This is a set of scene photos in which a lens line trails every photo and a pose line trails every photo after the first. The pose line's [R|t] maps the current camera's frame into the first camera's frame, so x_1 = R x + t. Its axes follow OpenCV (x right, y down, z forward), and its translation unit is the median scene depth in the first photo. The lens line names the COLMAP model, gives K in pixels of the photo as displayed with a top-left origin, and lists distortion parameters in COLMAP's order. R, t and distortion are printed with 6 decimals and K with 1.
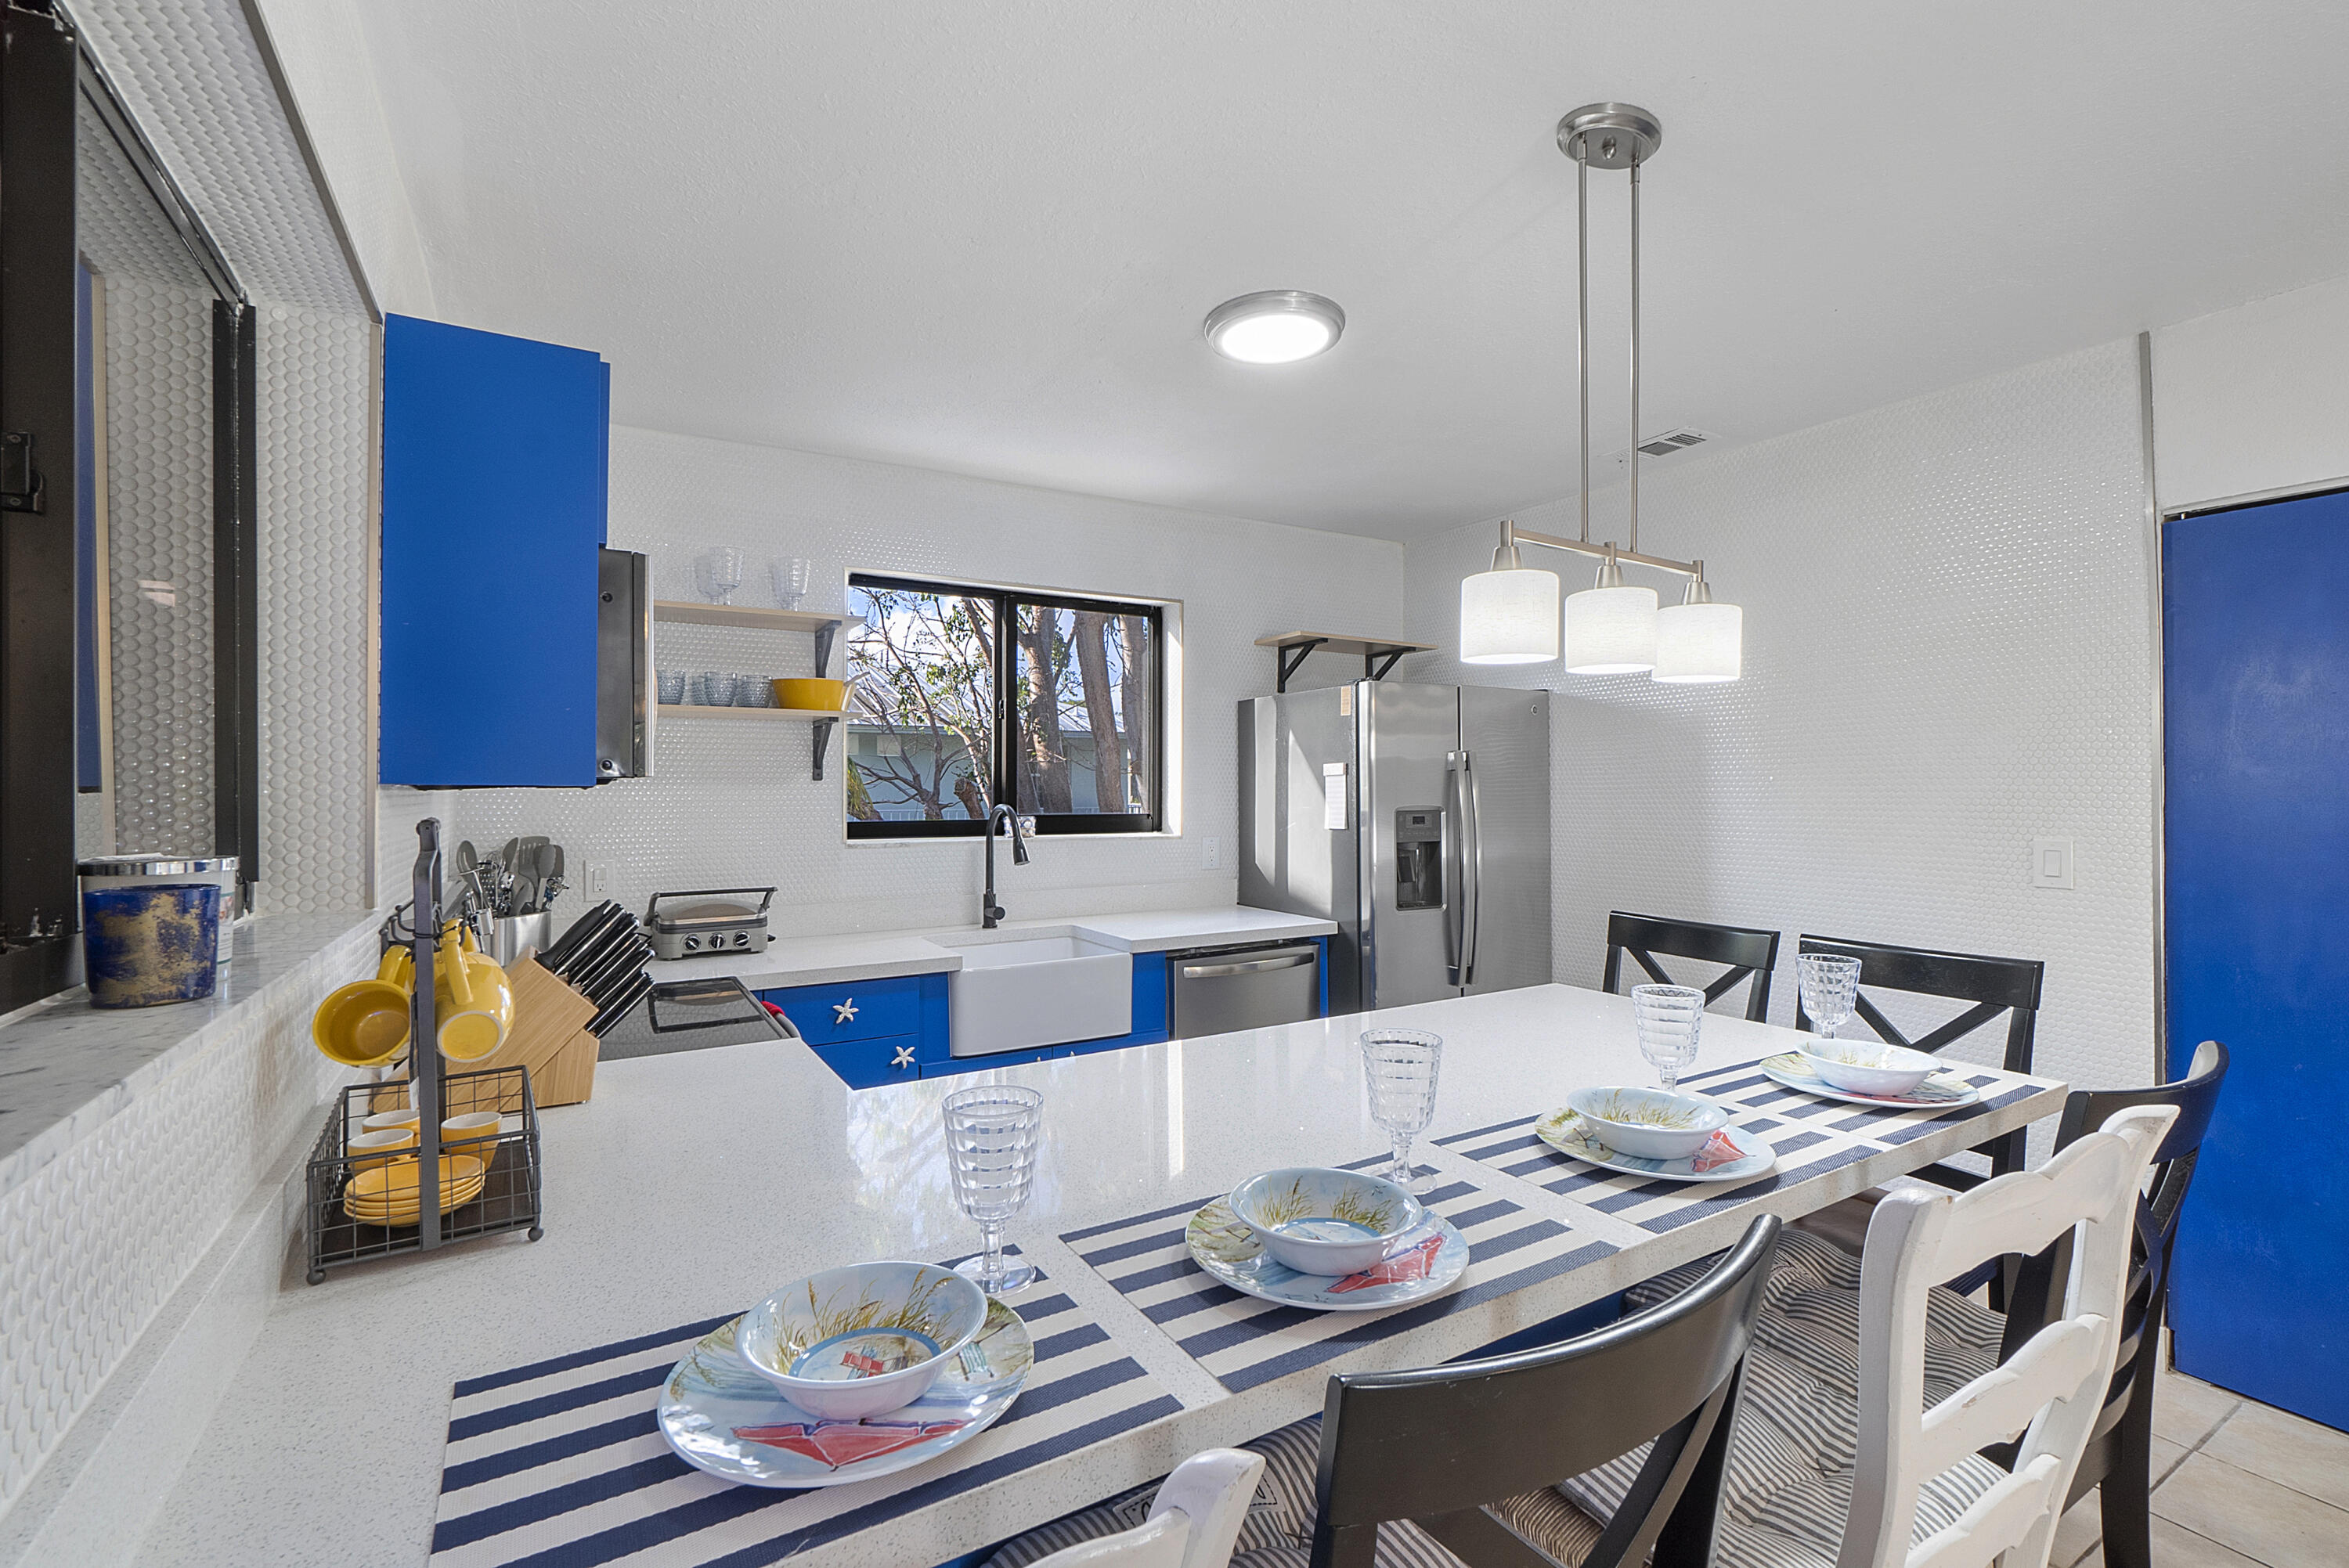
lens RADIAL K [[1020.1, 0, 1158.9], [0, 1020.1, 782.4], [0, 0, 1]] dist [-0.000873, 0.000217]
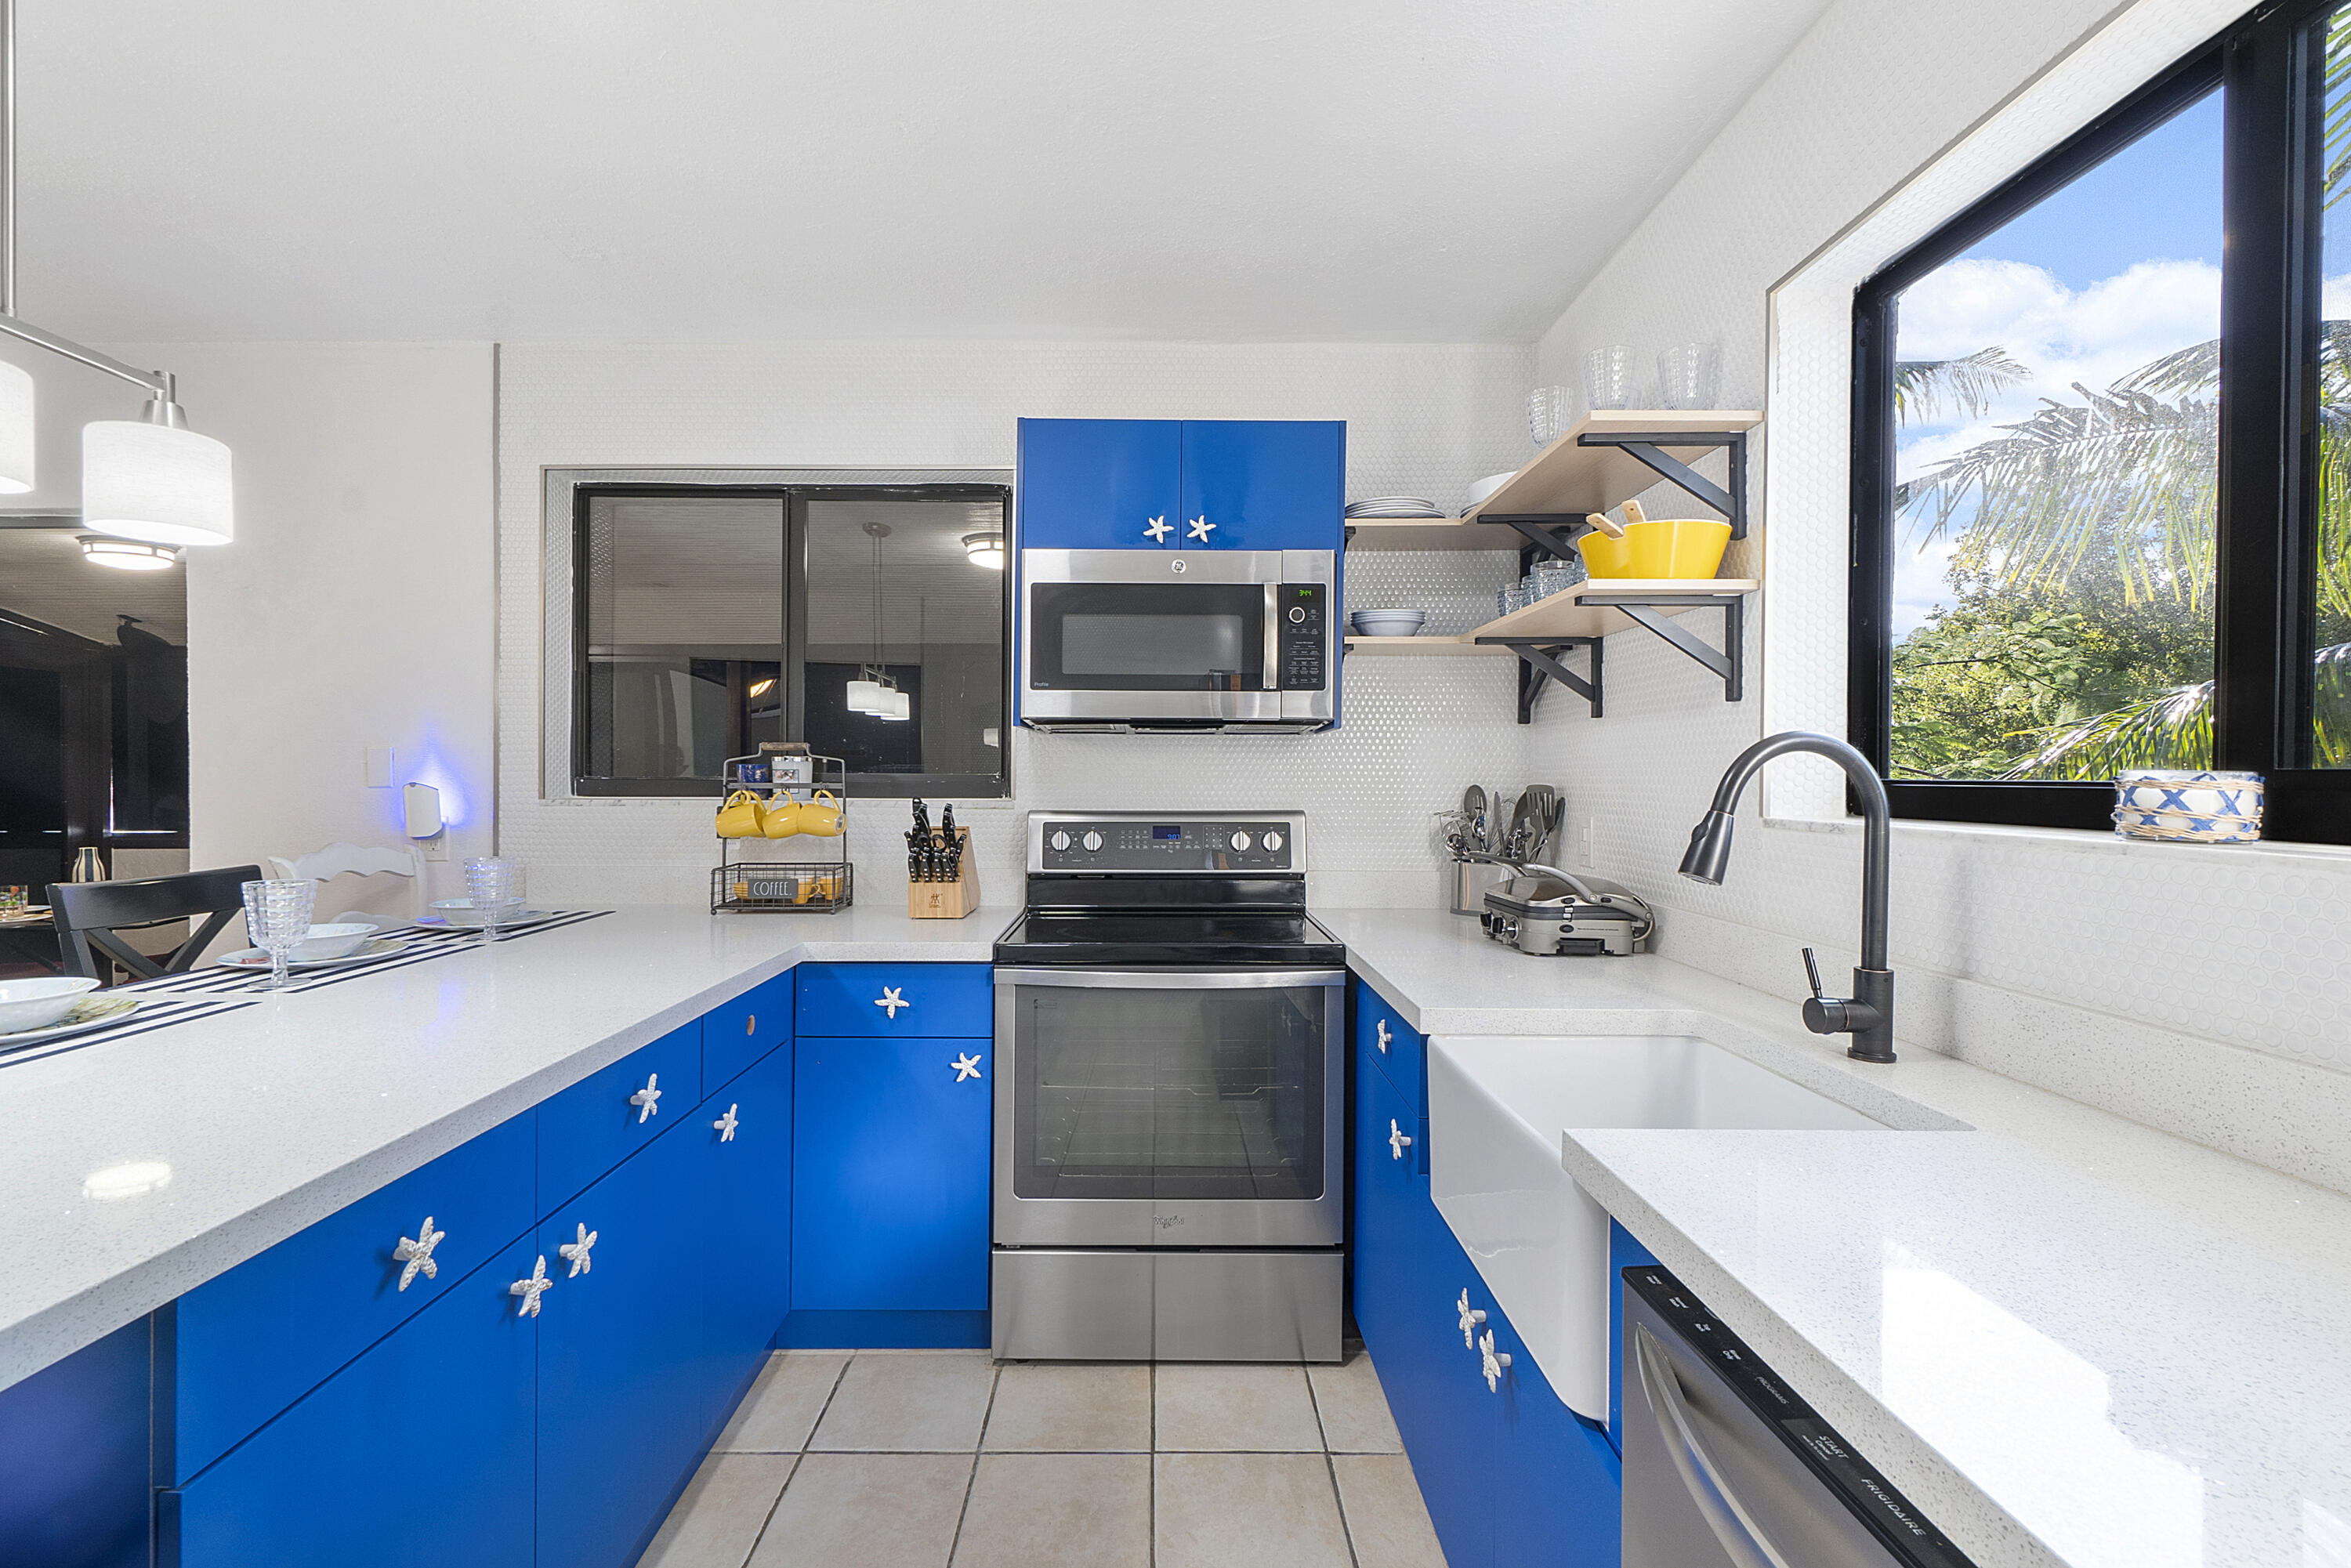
lens RADIAL K [[1033.6, 0, 1140.2], [0, 1033.6, 784.4], [0, 0, 1]] dist [-0.000076, 0.000116]
pose [[-0.504507, 0.007871, -0.863371, 0.307203], [-0.000207, 0.999957, 0.009237, 0.037187], [0.863407, 0.004839, -0.504484, 0.973500]]
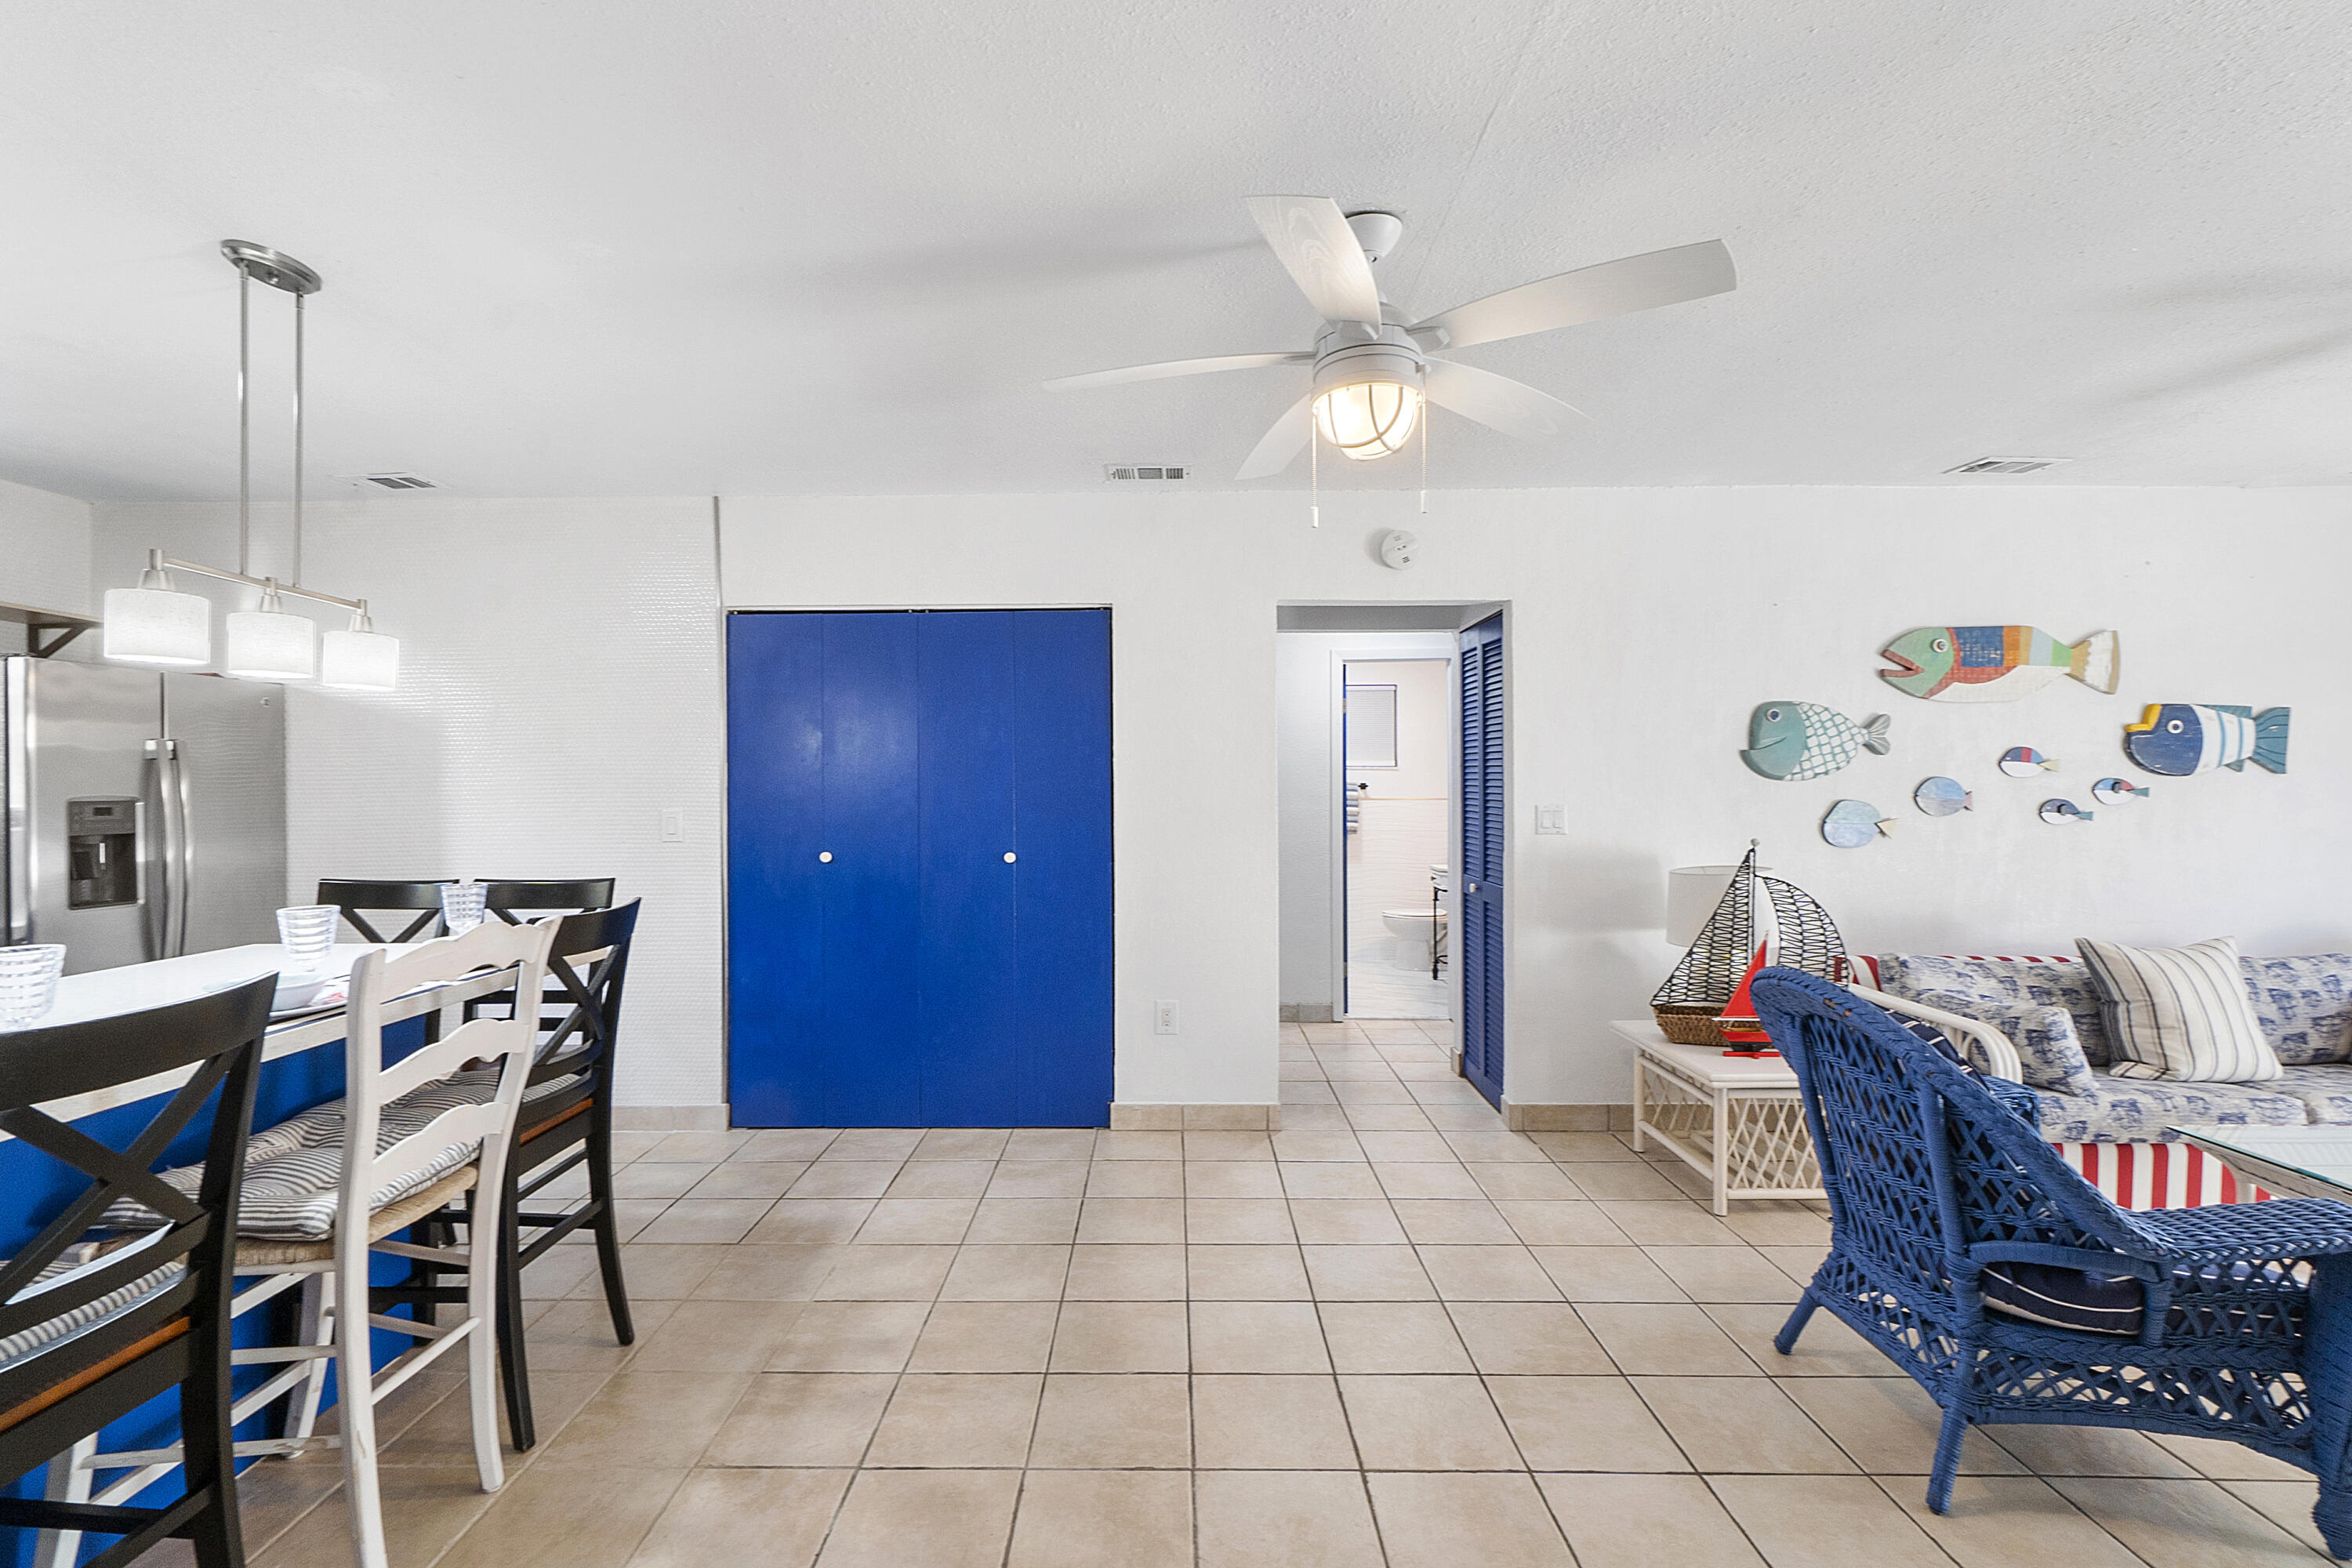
lens RADIAL K [[1021.5, 0, 1160.4], [0, 1021.5, 782.4], [0, 0, 1]] dist [-0.000873, 0.000217]
pose [[0.523406, 0.001701, 0.852082, -0.037044], [0.001427, 0.999995, -0.002872, 0.014708], [-0.852082, 0.002719, 0.523401, -0.328754]]
